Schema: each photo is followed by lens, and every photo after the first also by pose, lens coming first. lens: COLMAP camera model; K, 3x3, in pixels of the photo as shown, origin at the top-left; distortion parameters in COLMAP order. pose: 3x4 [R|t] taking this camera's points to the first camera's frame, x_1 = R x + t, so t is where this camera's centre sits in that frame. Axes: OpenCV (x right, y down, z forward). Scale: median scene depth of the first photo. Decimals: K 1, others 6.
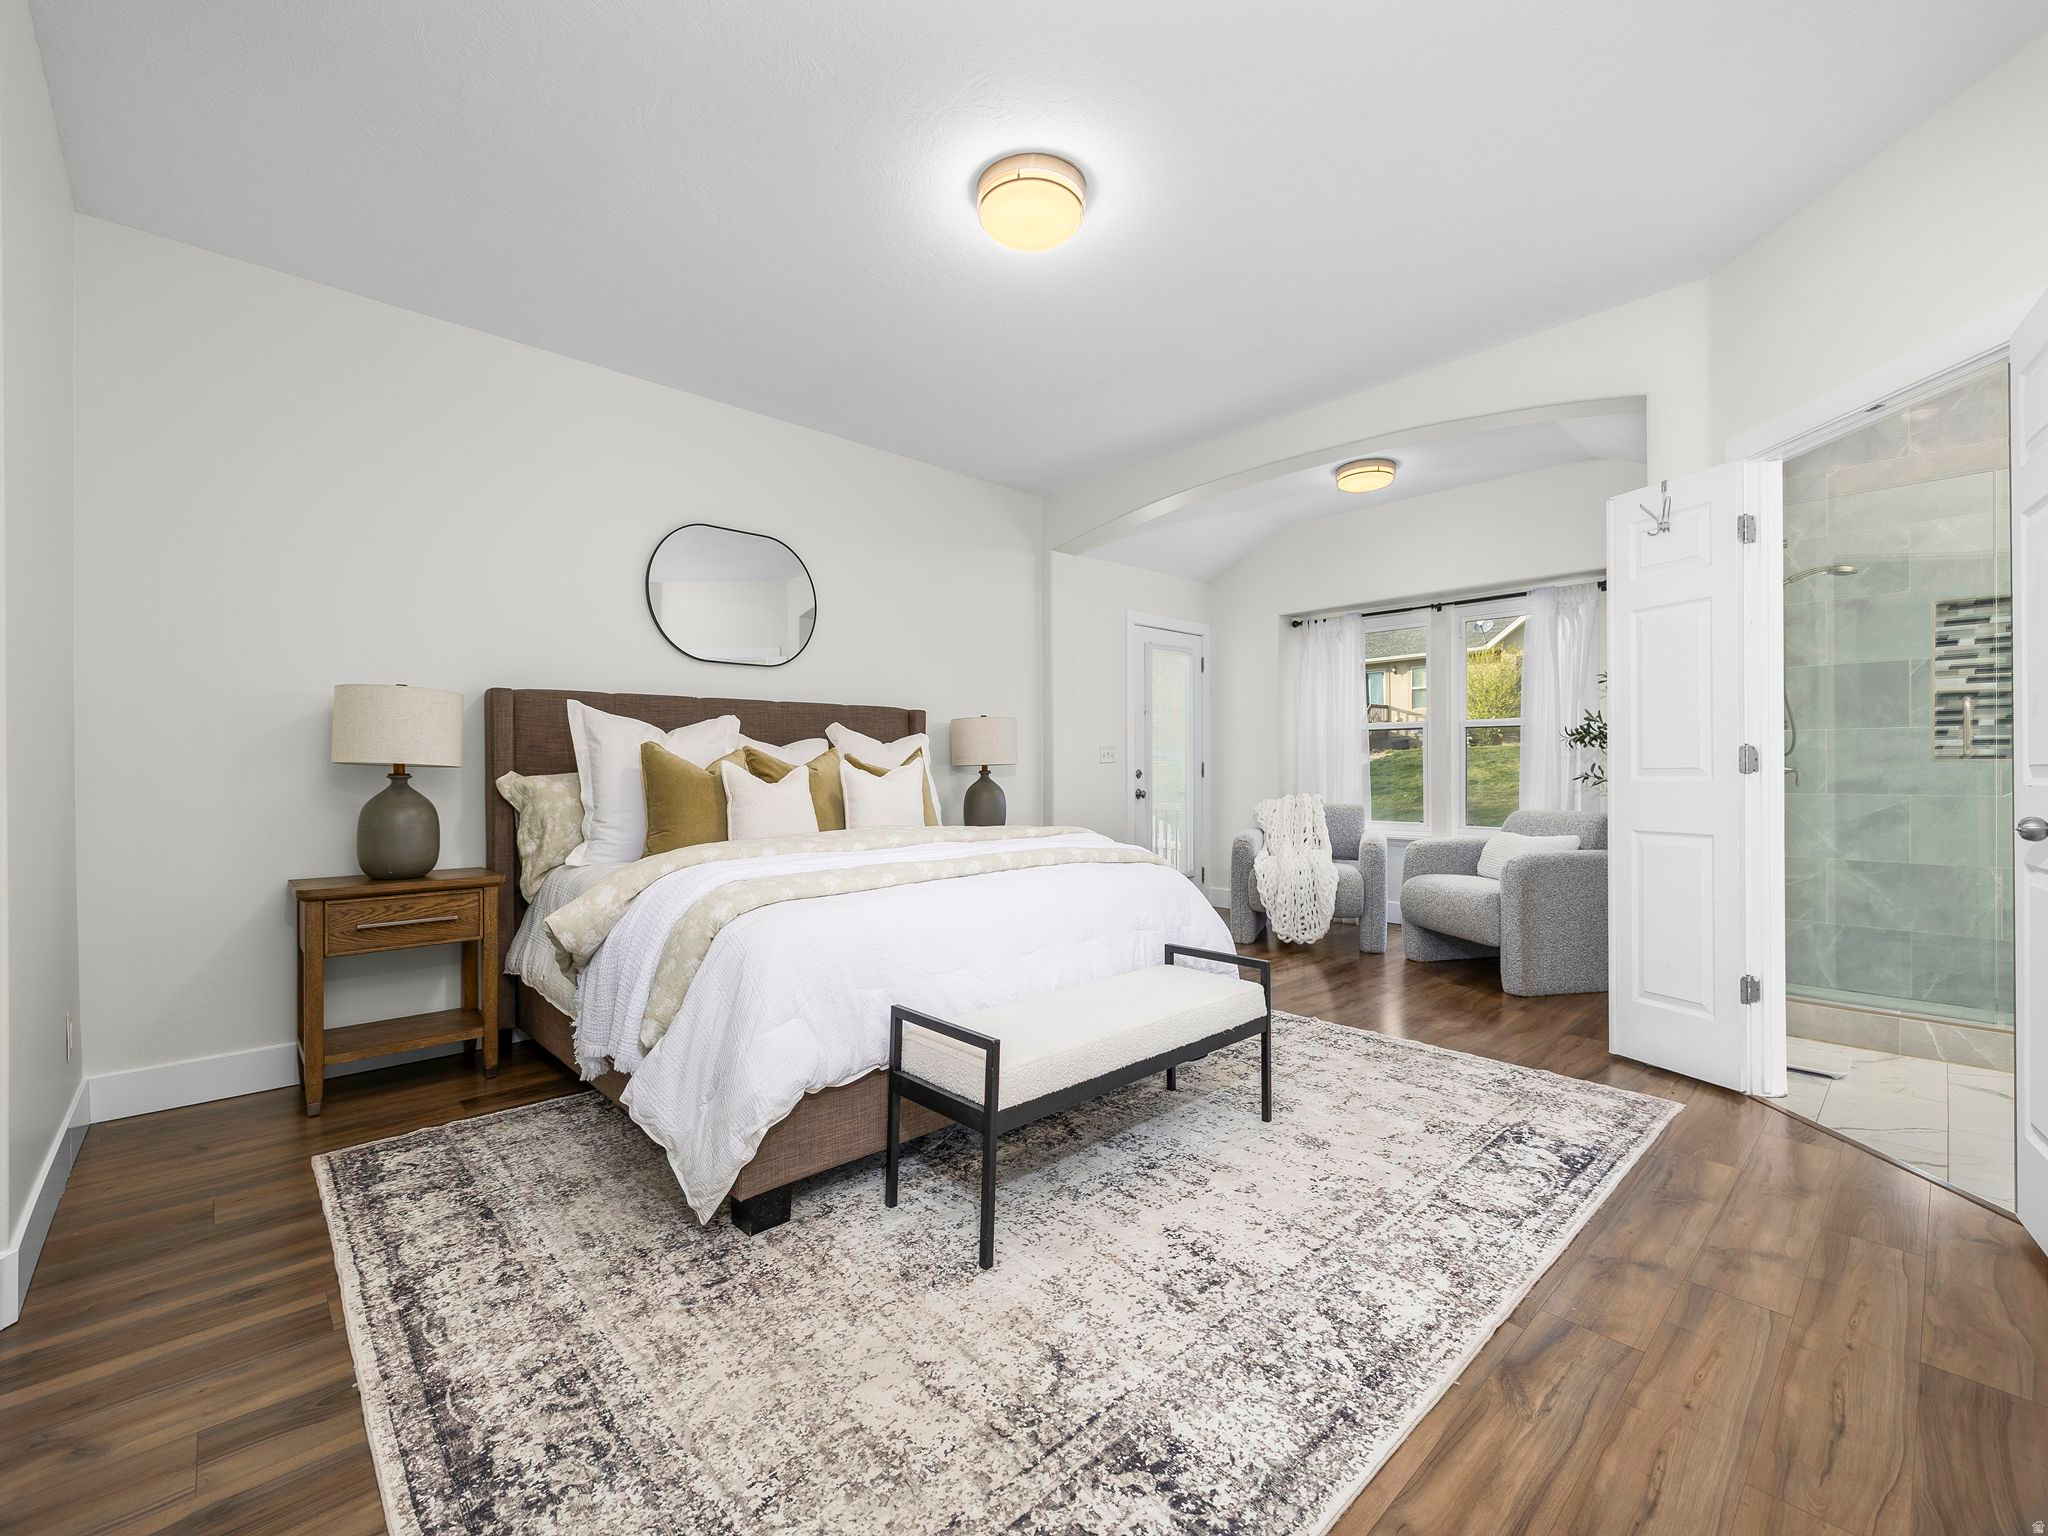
lens RADIAL K [[862.3, 0, 1013.3], [0, 862.3, 768.4], [0, 0, 1]] dist [-0.002003, -0.000487]
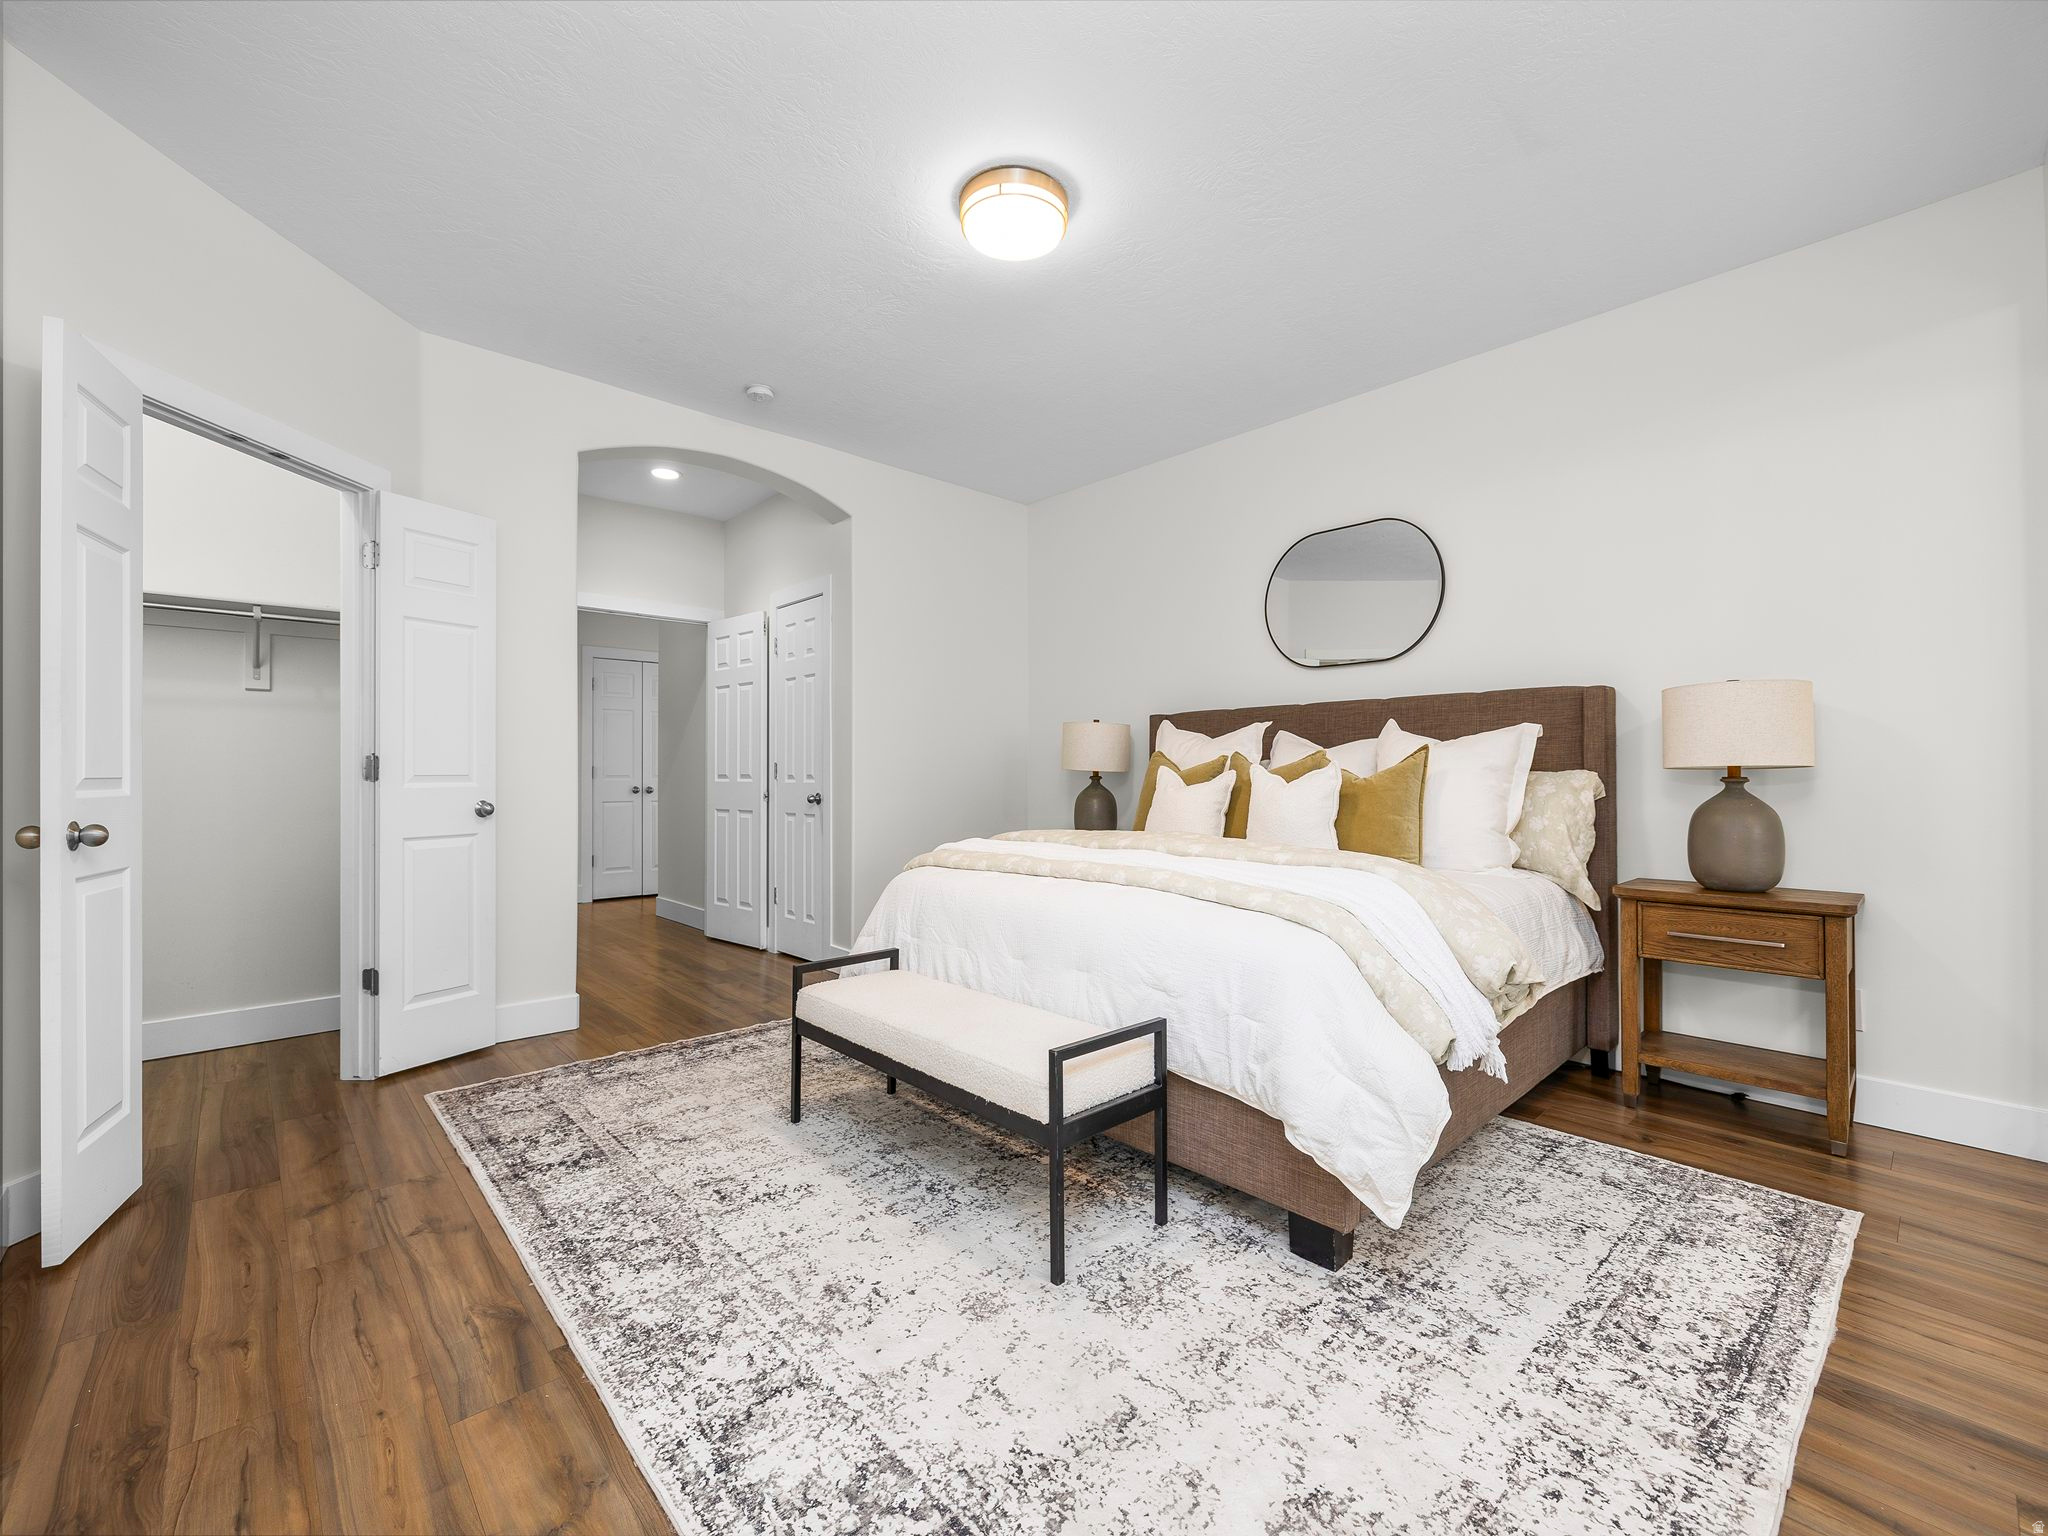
lens RADIAL K [[862.3, 0, 1006.9], [0, 862.3, 766.8], [0, 0, 1]] dist [-0.002003, -0.000487]
pose [[-0.007552, -0.004304, -0.999962, 1.525281], [-0.000808, 0.999990, -0.004298, -0.005020], [0.999971, 0.000775, -0.007556, 1.485616]]
